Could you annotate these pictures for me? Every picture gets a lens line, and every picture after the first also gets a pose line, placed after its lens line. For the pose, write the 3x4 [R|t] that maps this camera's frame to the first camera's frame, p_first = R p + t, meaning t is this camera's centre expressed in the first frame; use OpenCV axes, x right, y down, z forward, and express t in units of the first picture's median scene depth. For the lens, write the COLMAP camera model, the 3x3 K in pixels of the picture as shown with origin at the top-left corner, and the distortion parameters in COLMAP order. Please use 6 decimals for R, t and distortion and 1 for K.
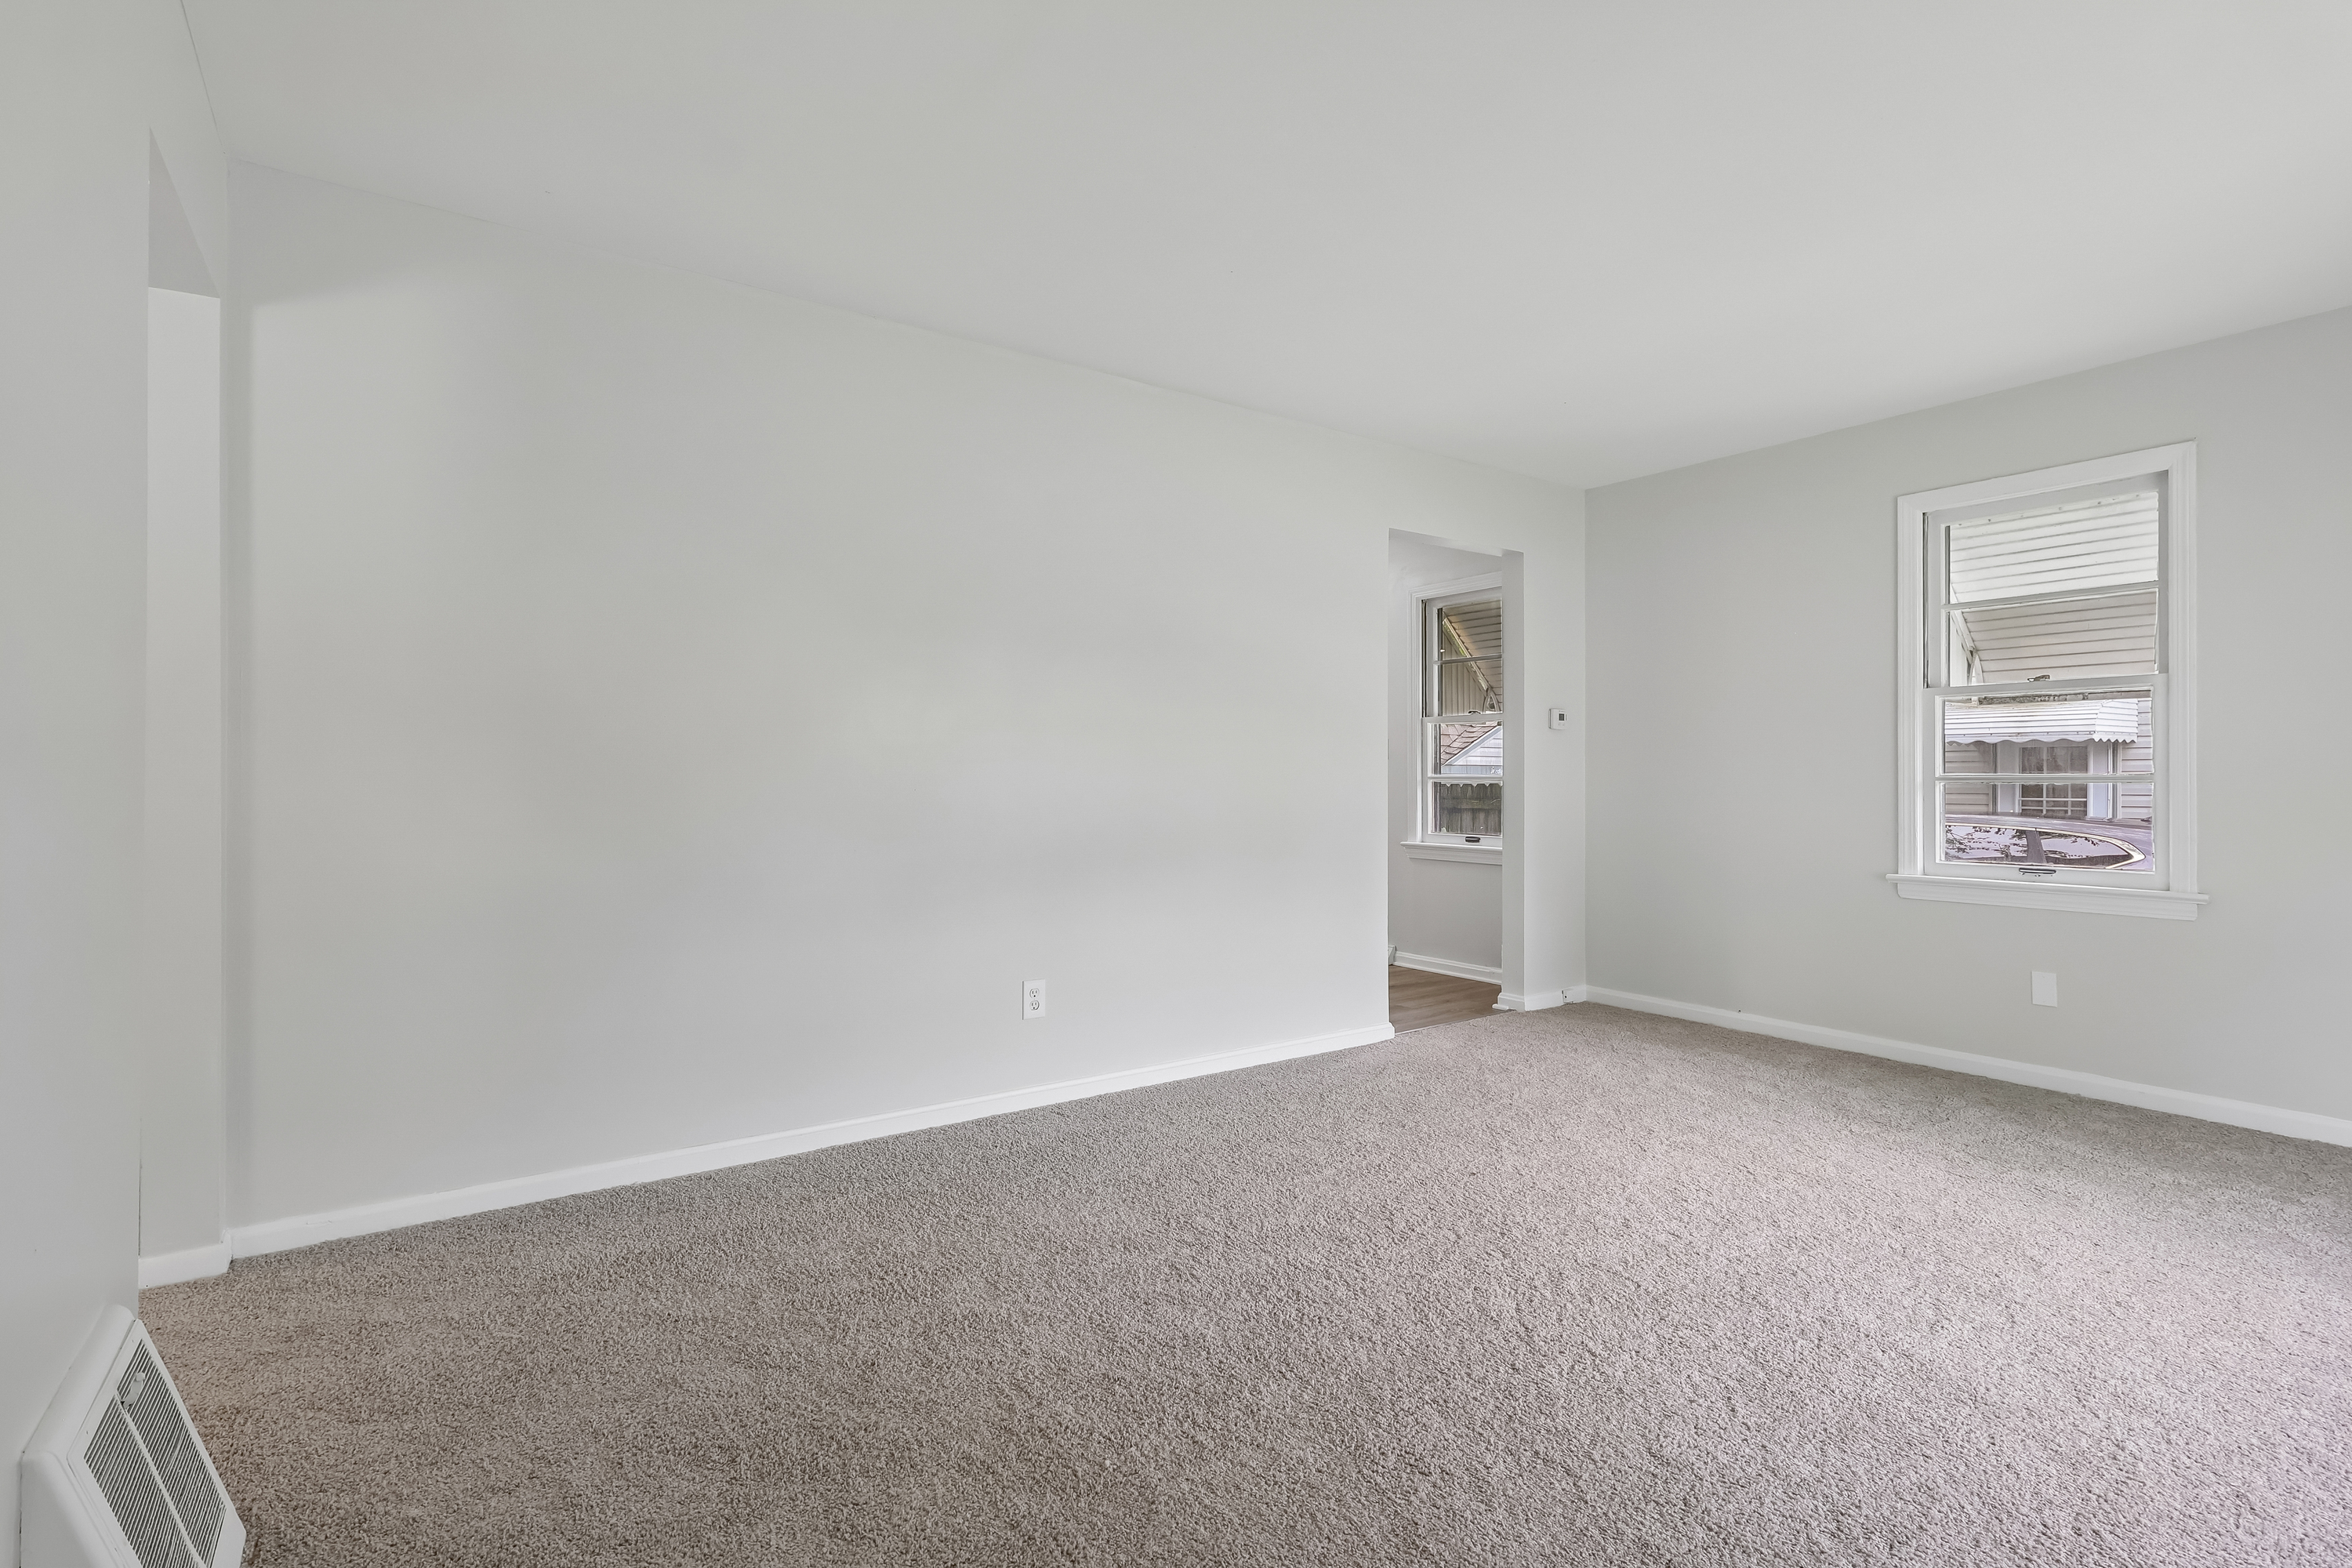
lens RADIAL K [[1099.4, 0, 1168.8], [0, 1099.4, 780.8], [0, 0, 1]] dist [0.003693, 0.000007]
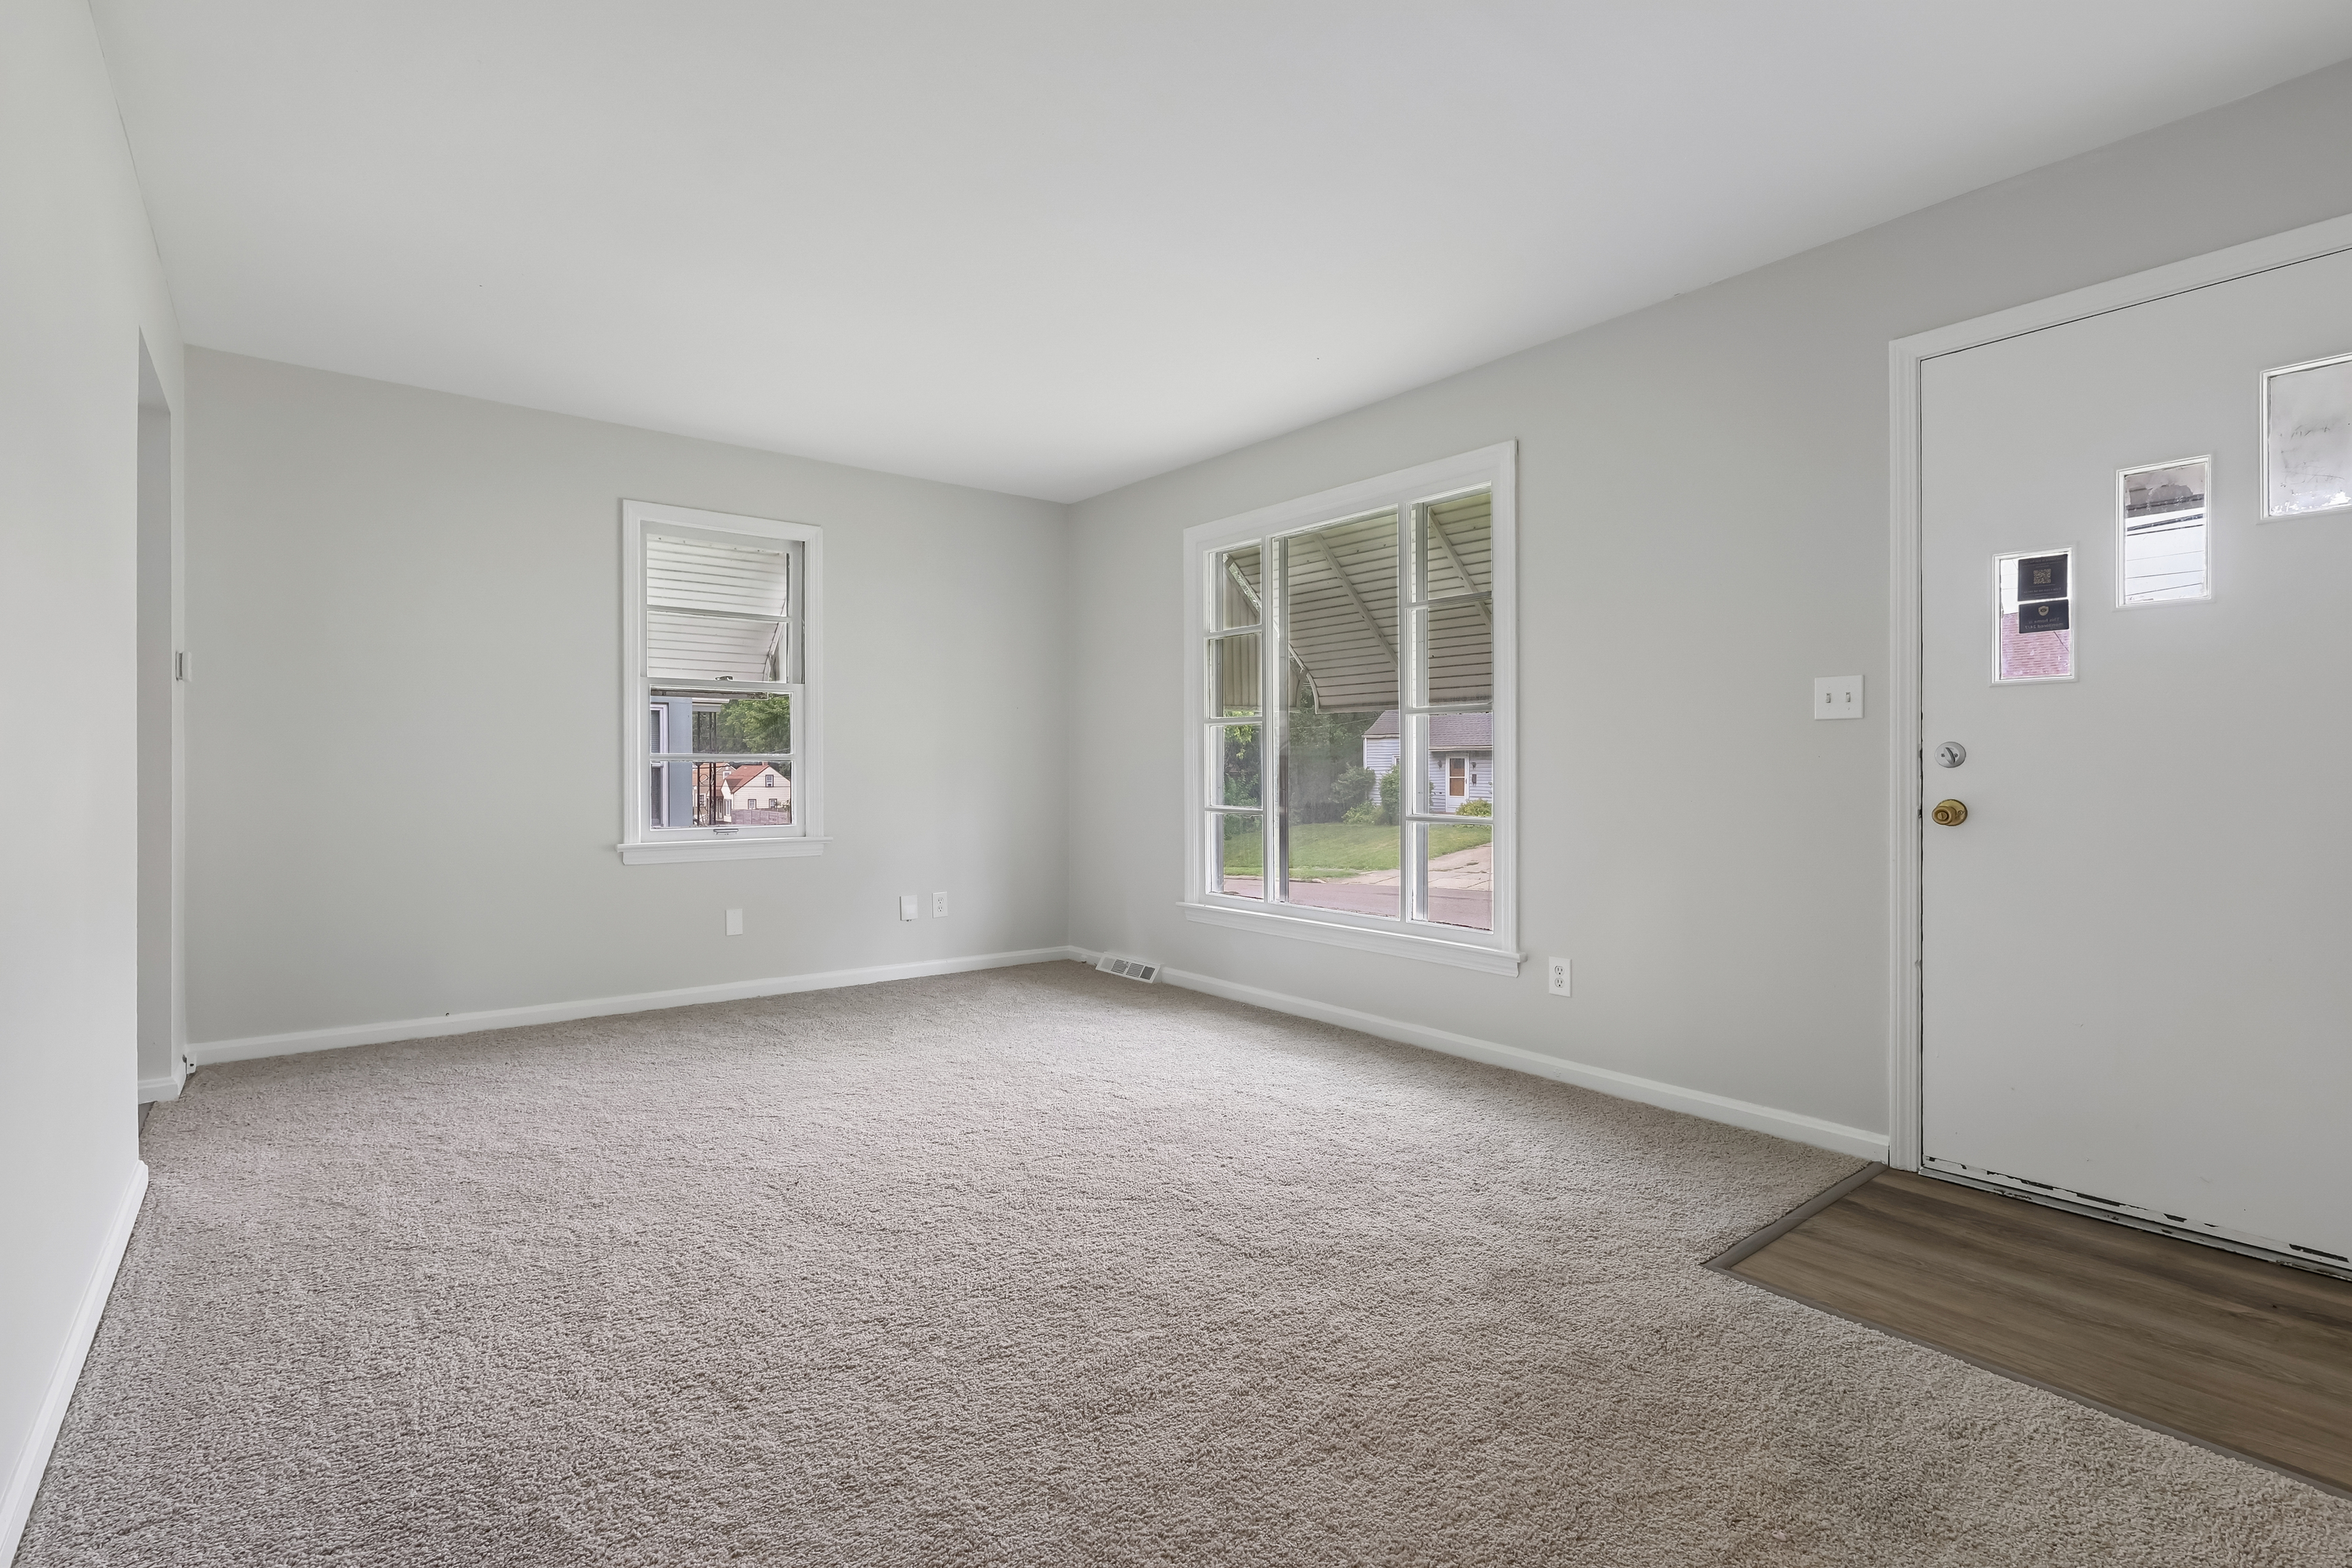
lens RADIAL K [[1099.4, 0, 1163.2], [0, 1099.4, 775.7], [0, 0, 1]] dist [0.003693, 0.000007]
pose [[-0.049513, -0.011592, 0.998706, -0.516351], [-0.001558, 0.999932, 0.011529, 0.003666], [-0.998772, -0.000986, -0.049528, 0.580564]]
